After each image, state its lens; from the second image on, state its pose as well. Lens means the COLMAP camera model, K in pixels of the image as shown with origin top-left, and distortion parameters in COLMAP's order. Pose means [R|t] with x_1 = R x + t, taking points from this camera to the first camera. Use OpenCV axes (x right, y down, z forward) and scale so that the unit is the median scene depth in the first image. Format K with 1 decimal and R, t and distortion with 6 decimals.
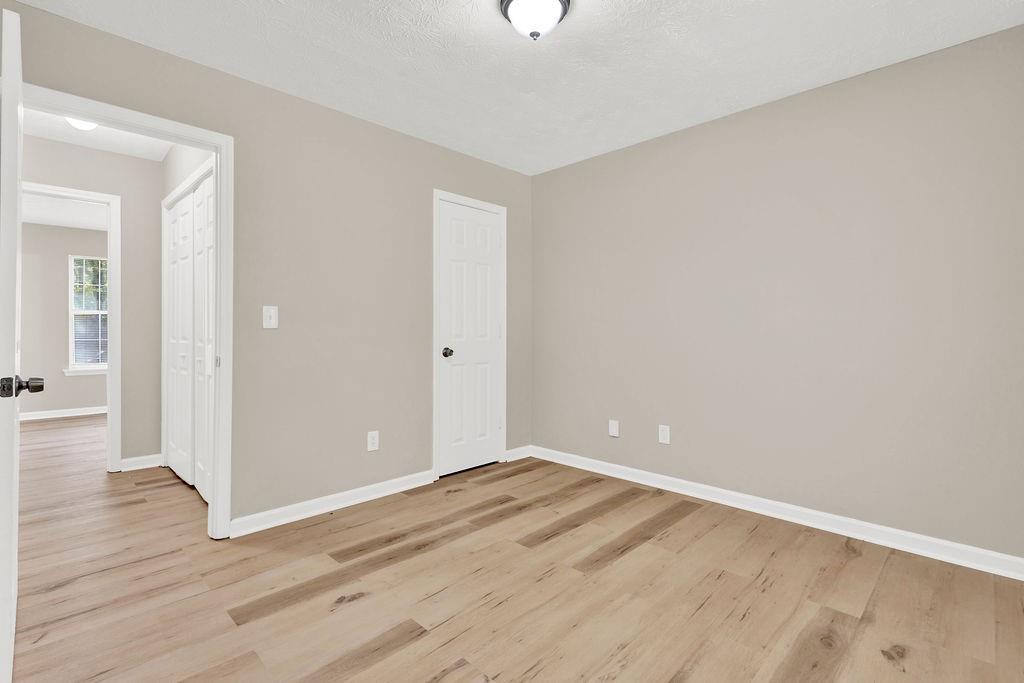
lens RADIAL K [[475.3, 0, 508.3], [0, 475.3, 329.7], [0, 0, 1]] dist [0.003840, 0.000006]
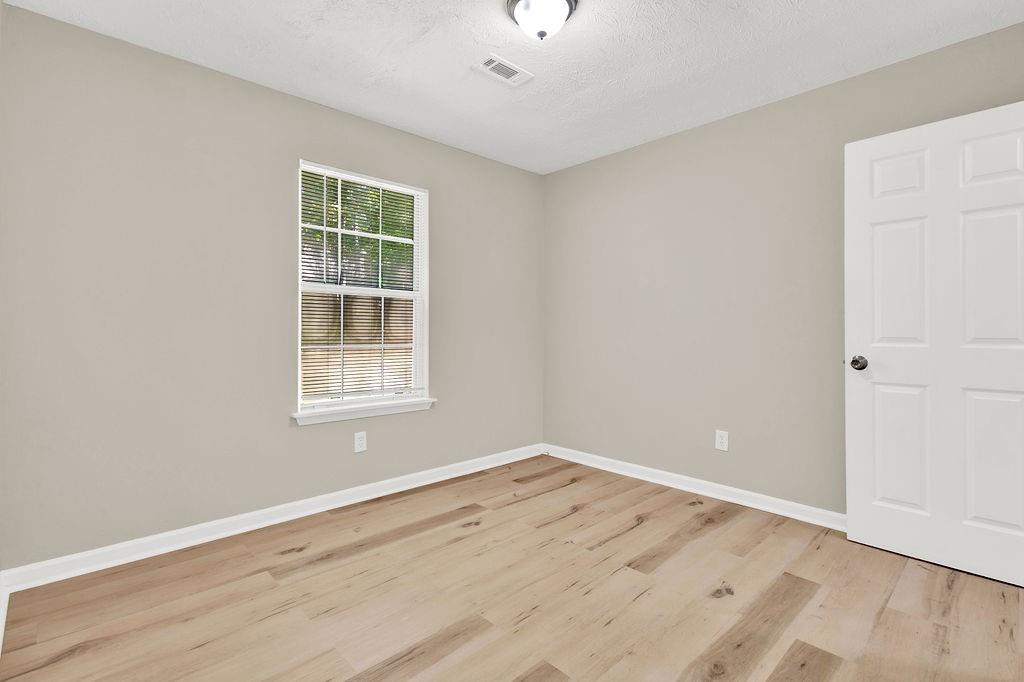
lens RADIAL K [[475.3, 0, 508.3], [0, 475.3, 329.2], [0, 0, 1]] dist [0.003840, 0.000006]
pose [[-0.999554, -0.000939, 0.029839, 0.070386], [-0.000841, 0.999994, 0.003305, -0.001896], [-0.029842, 0.003278, -0.999549, 1.496584]]
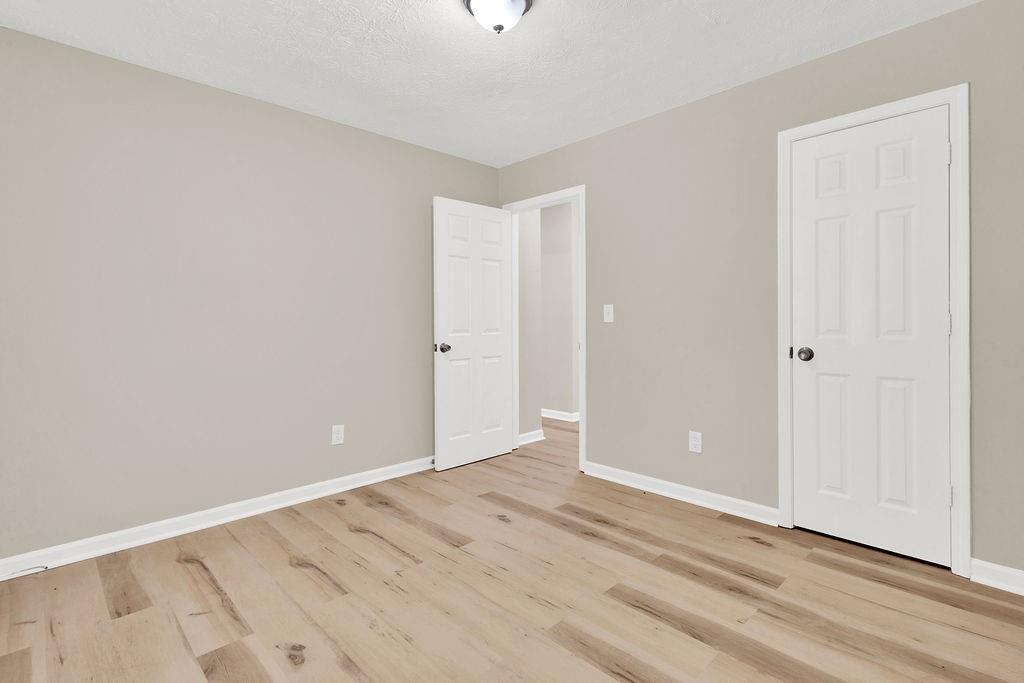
lens RADIAL K [[482.7, 0, 512.7], [0, 482.7, 324.8], [0, 0, 1]] dist [0.003773, 0.000673]
pose [[-0.015428, 0.002196, -0.999879, 0.787346], [0.007552, 0.999969, 0.002080, -0.000817], [0.999852, -0.007519, -0.015444, 0.775661]]
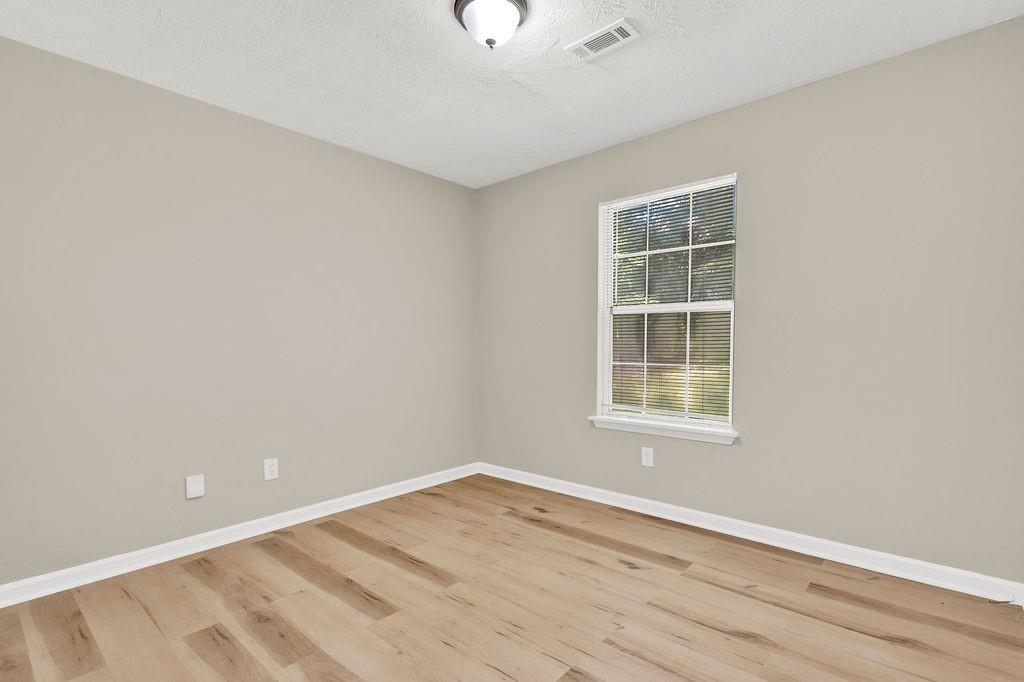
lens RADIAL K [[483.8, 0, 500.0], [0, 483.8, 365.9], [0, 0, 1]] dist [0.003309, 0.000441]
pose [[-0.047837, -0.038633, 0.998108, -0.717007], [0.007009, 0.999214, 0.039012, -0.000514], [-0.998831, 0.008862, -0.047529, 0.776087]]
